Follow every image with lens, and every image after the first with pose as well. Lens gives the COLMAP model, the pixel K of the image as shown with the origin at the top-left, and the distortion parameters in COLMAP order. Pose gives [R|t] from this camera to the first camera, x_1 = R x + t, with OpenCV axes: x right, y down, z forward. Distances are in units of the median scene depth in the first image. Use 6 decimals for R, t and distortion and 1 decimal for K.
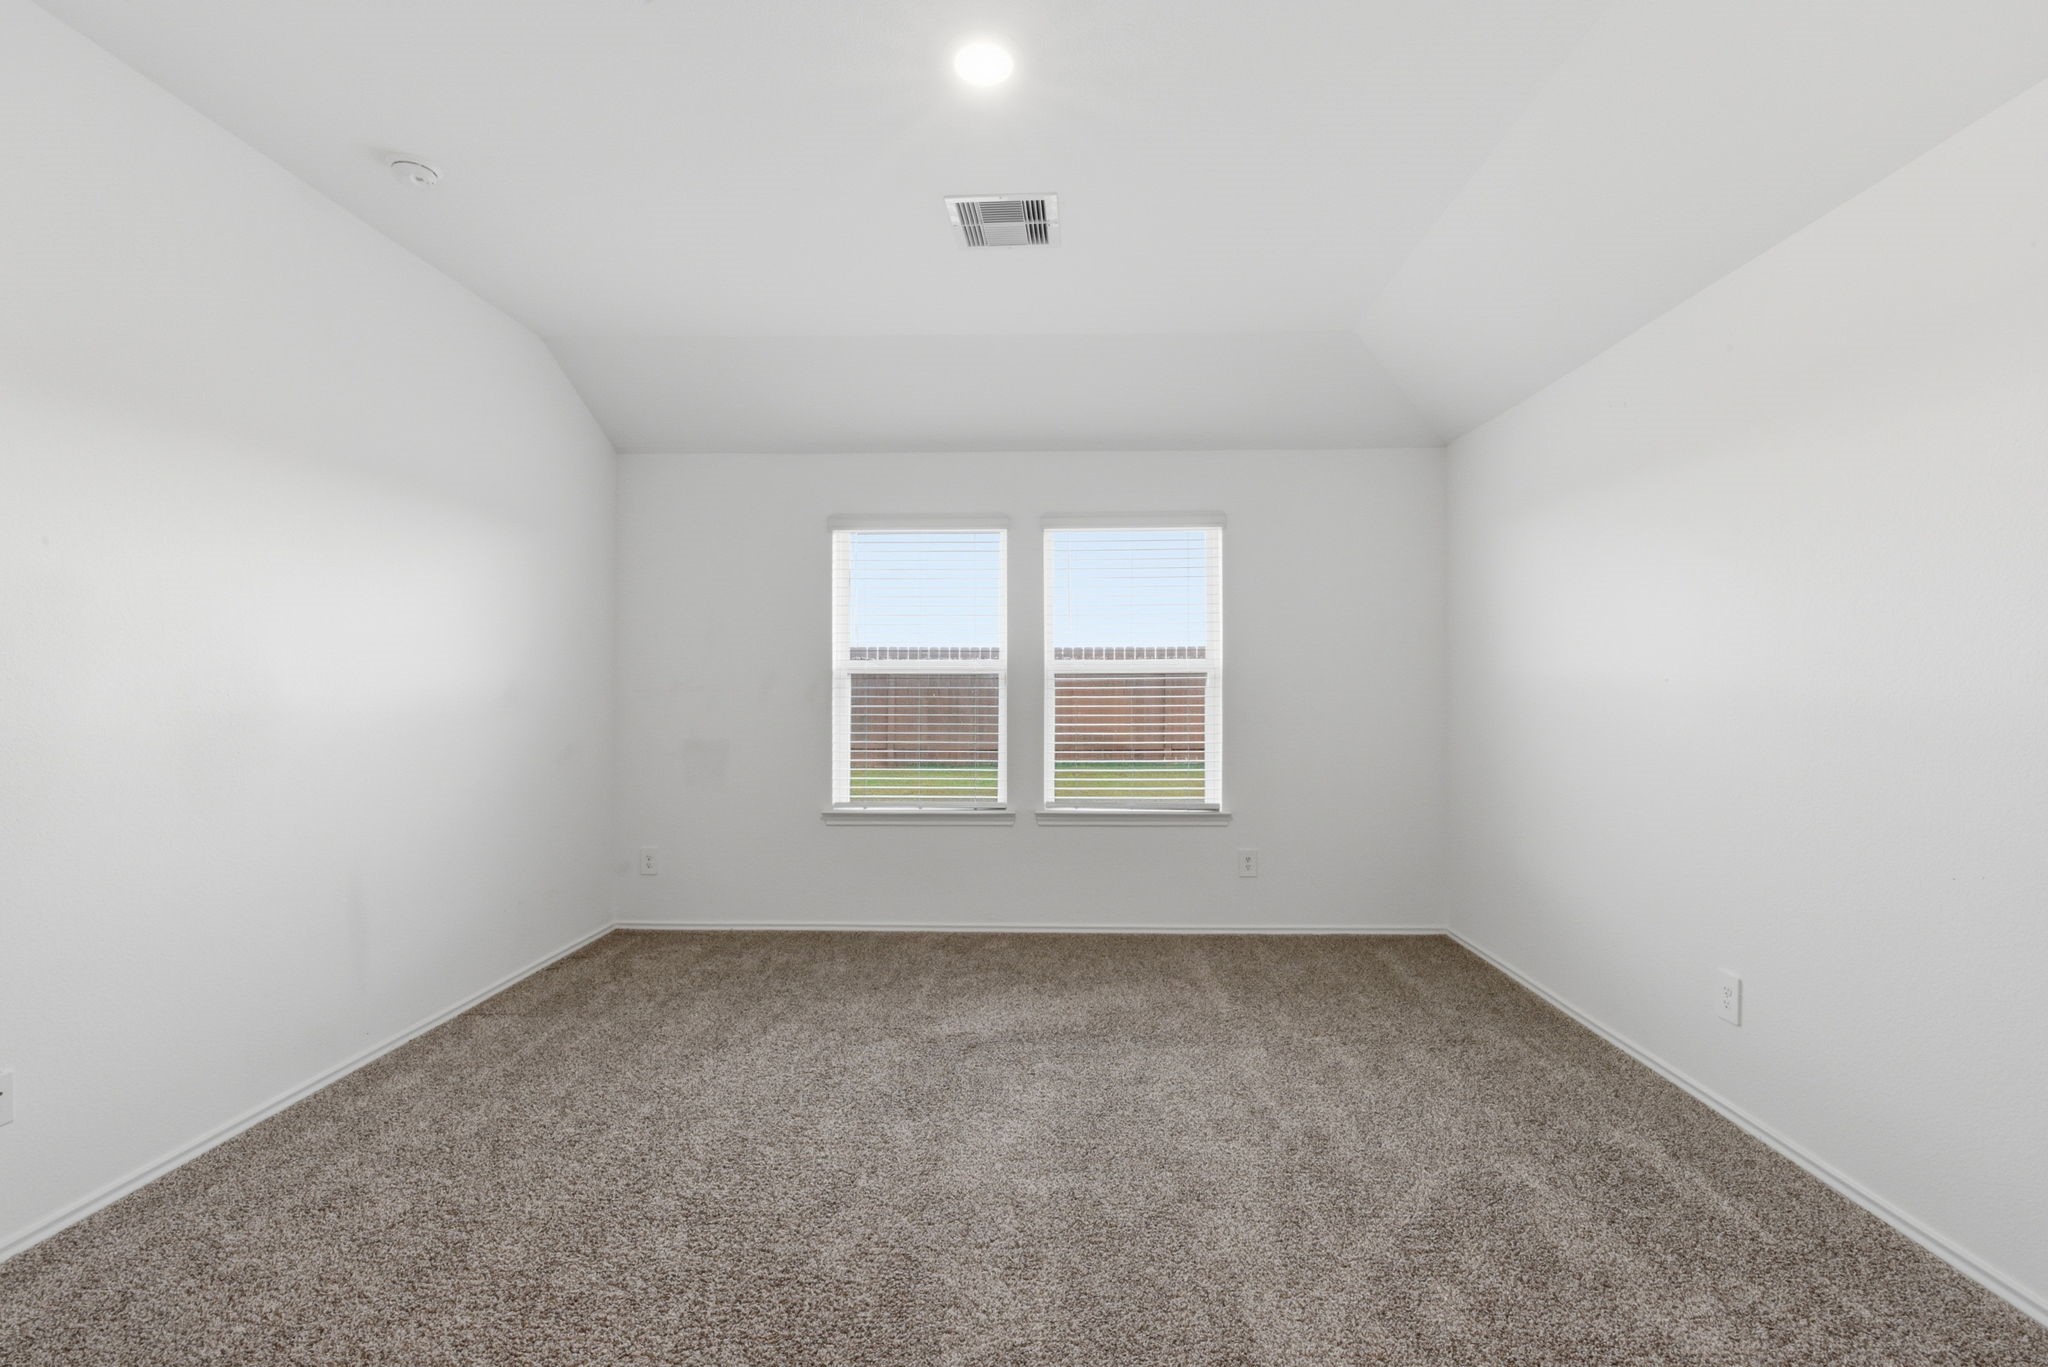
lens RADIAL K [[890.3, 0, 1022.3], [0, 890.3, 681.3], [0, 0, 1]] dist [-0.001347, -0.002115]
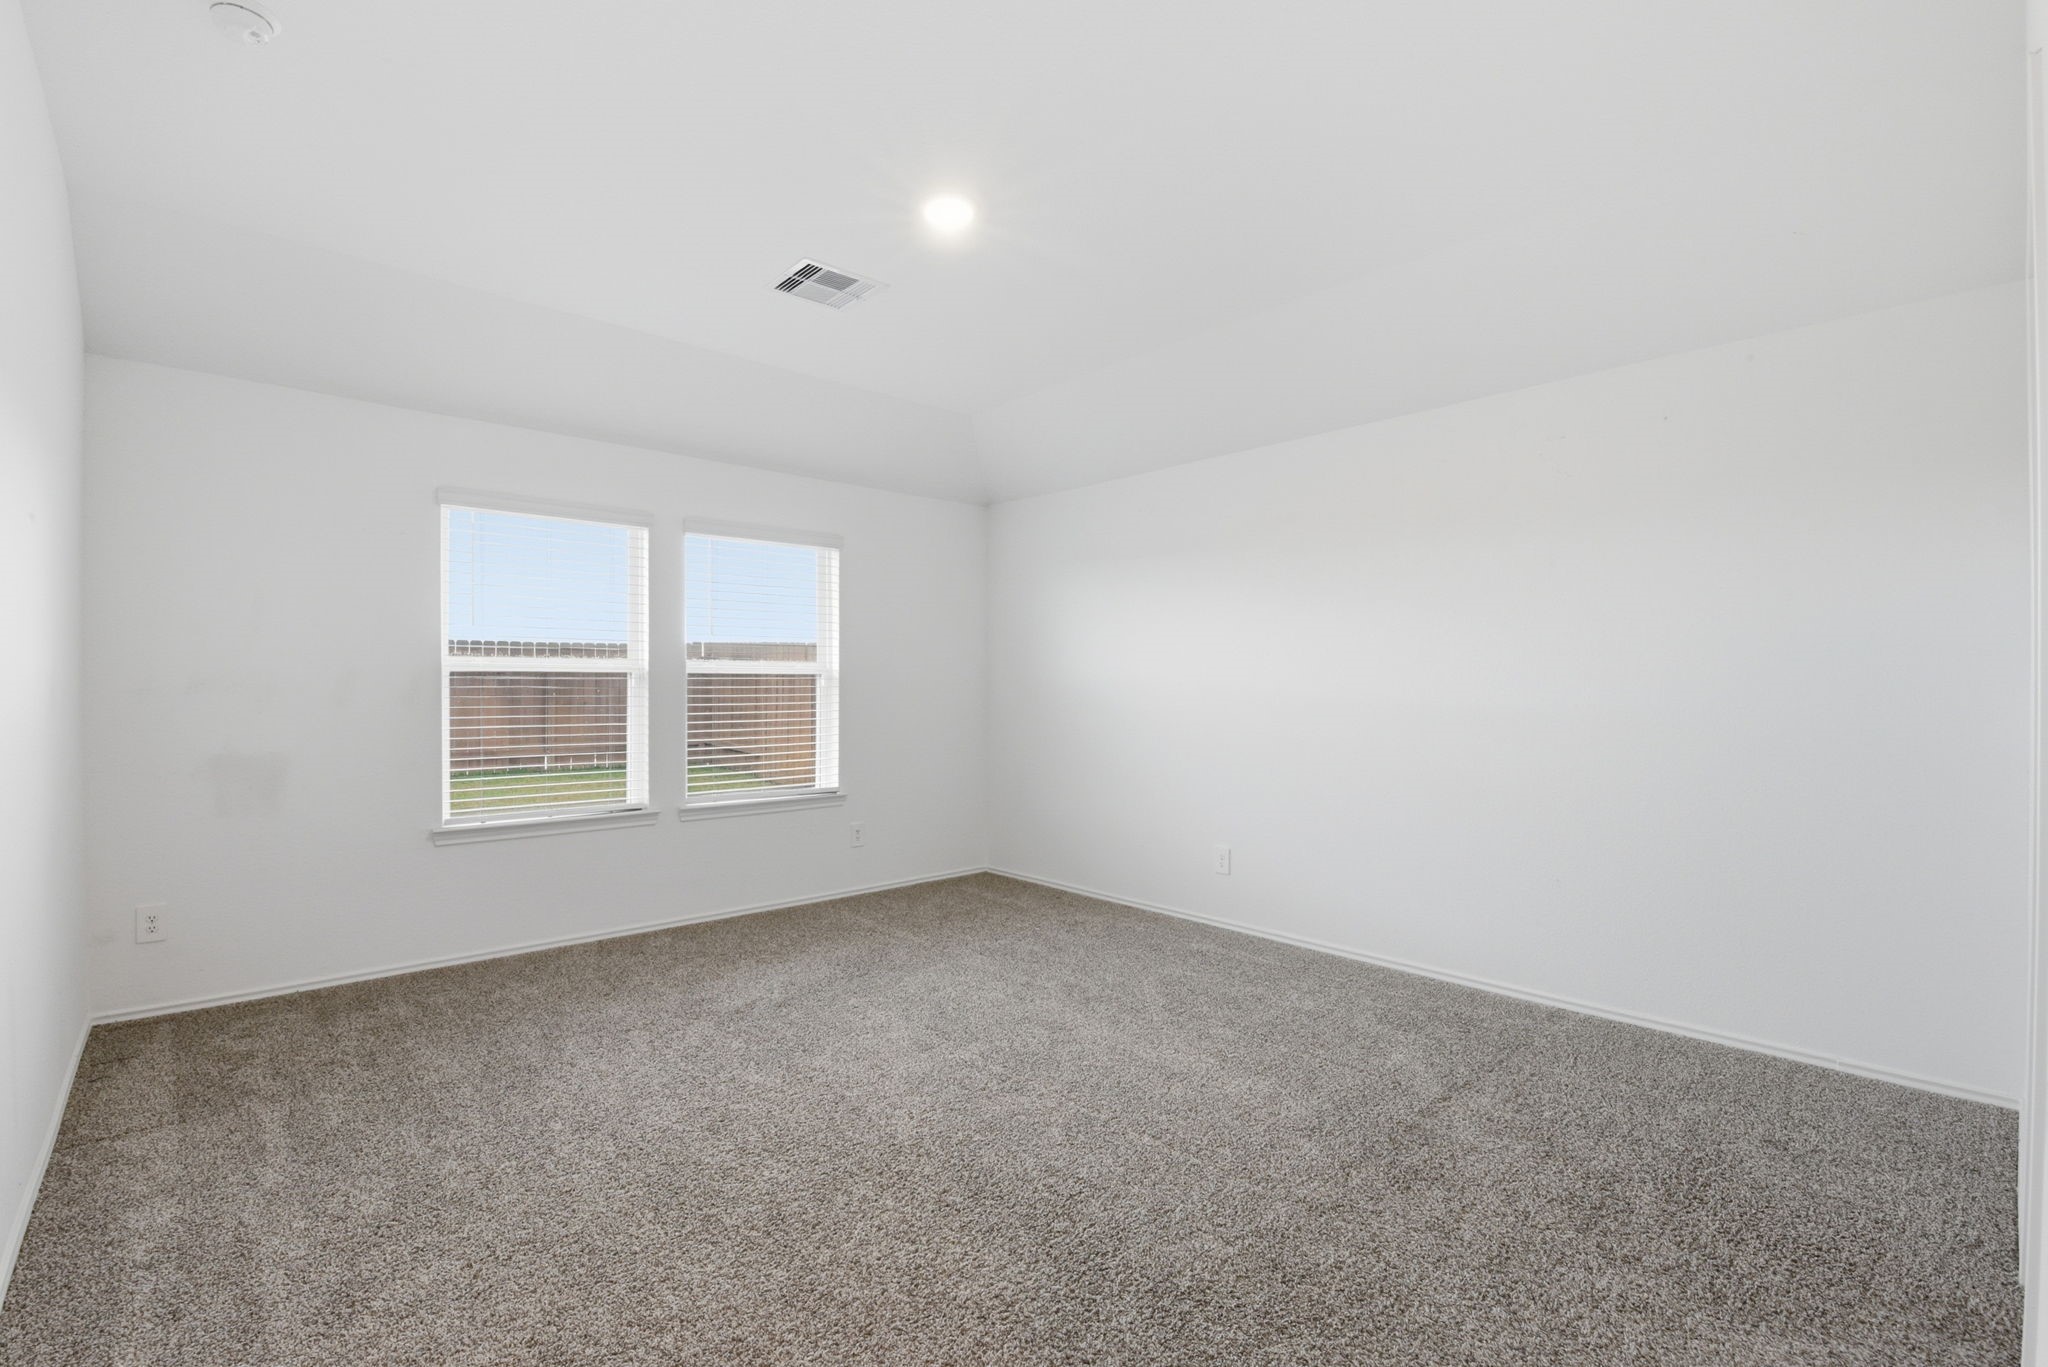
lens RADIAL K [[890.3, 0, 1028.8], [0, 890.3, 696.5], [0, 0, 1]] dist [-0.001347, -0.002115]
pose [[0.727660, -0.004778, 0.685921, -0.430185], [-0.006909, 0.999874, 0.014294, 0.000640], [-0.685903, -0.015140, 0.727535, -0.021297]]
